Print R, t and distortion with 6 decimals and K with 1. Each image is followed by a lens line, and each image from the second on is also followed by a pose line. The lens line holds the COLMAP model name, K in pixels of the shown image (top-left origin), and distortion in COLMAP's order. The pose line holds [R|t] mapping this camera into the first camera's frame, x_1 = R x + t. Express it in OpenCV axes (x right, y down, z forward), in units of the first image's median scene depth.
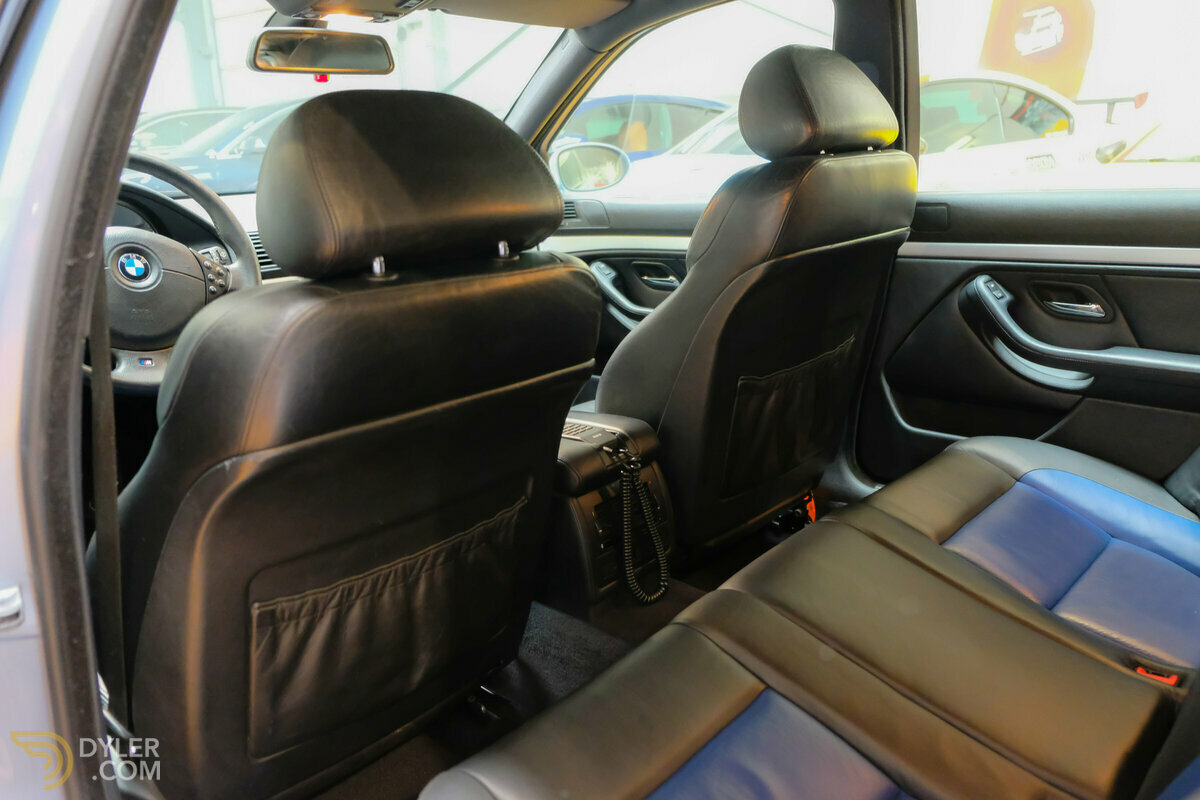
lens RADIAL K [[973.6, 0, 619.6], [0, 973.6, 406.1], [0, 0, 1]] dist [-0.043240, 0.049847]
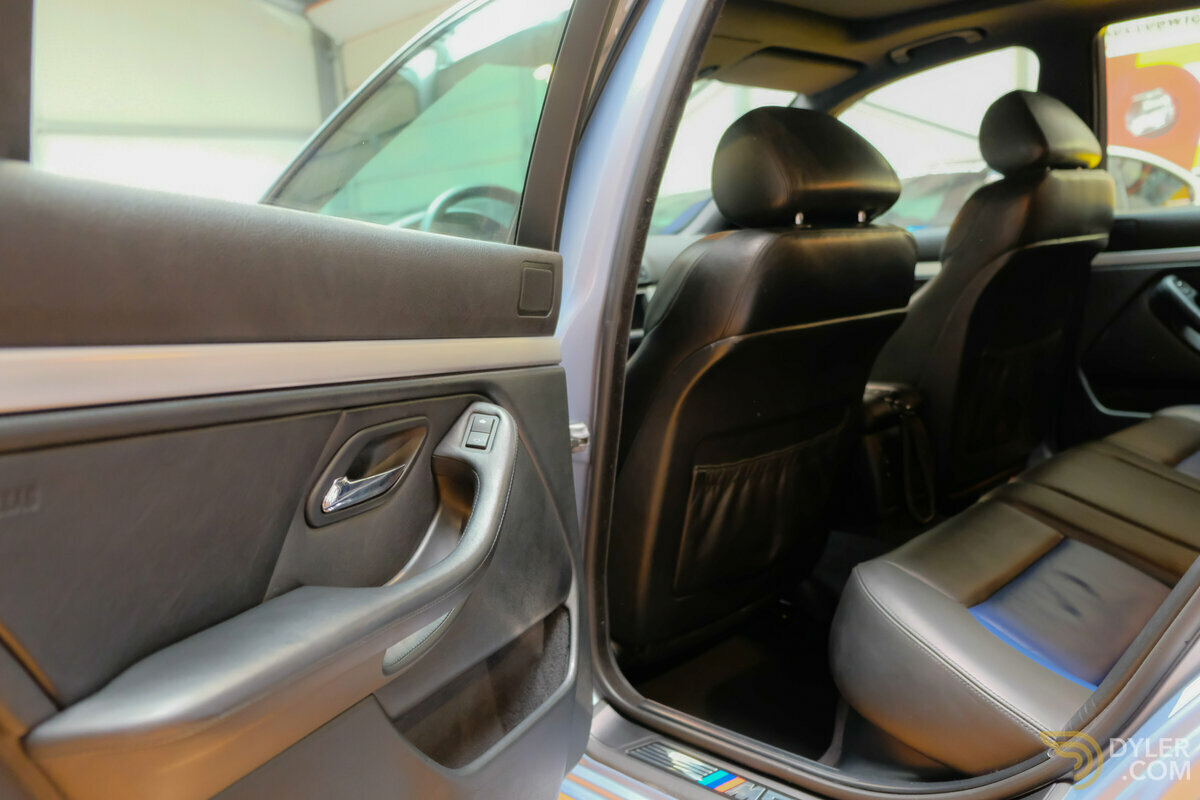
lens RADIAL K [[984.8, 0, 597.8], [0, 984.8, 422.4], [0, 0, 1]] dist [-0.031723, -0.005037]
pose [[0.995132, -0.012729, -0.097724, -0.250504], [0.003270, 0.995342, -0.096349, 0.184932], [0.098495, 0.095560, 0.990539, -0.284568]]
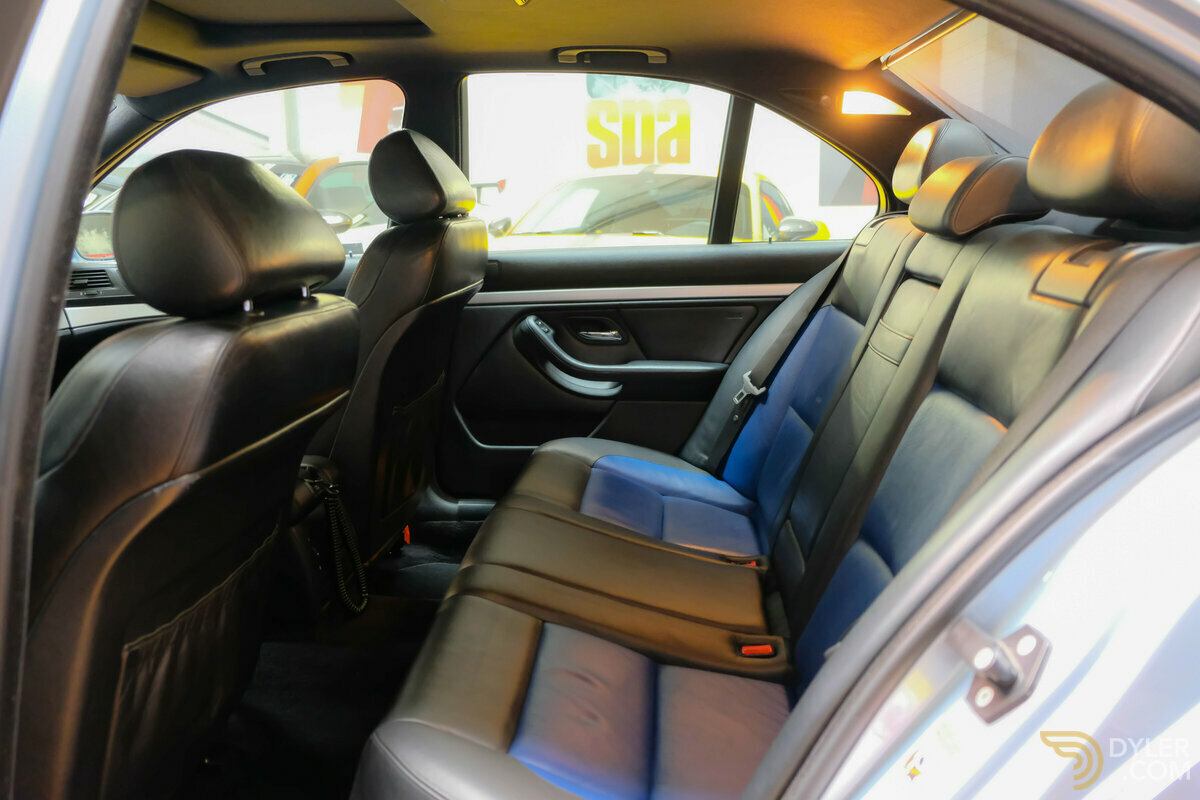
lens RADIAL K [[973.6, 0, 619.6], [0, 973.6, 406.1], [0, 0, 1]] dist [-0.043240, 0.049847]
pose [[0.793450, -0.100645, 0.600256, -0.361884], [0.147796, 0.988575, -0.029610, 0.042999], [-0.590418, 0.112209, 0.799260, -0.085744]]
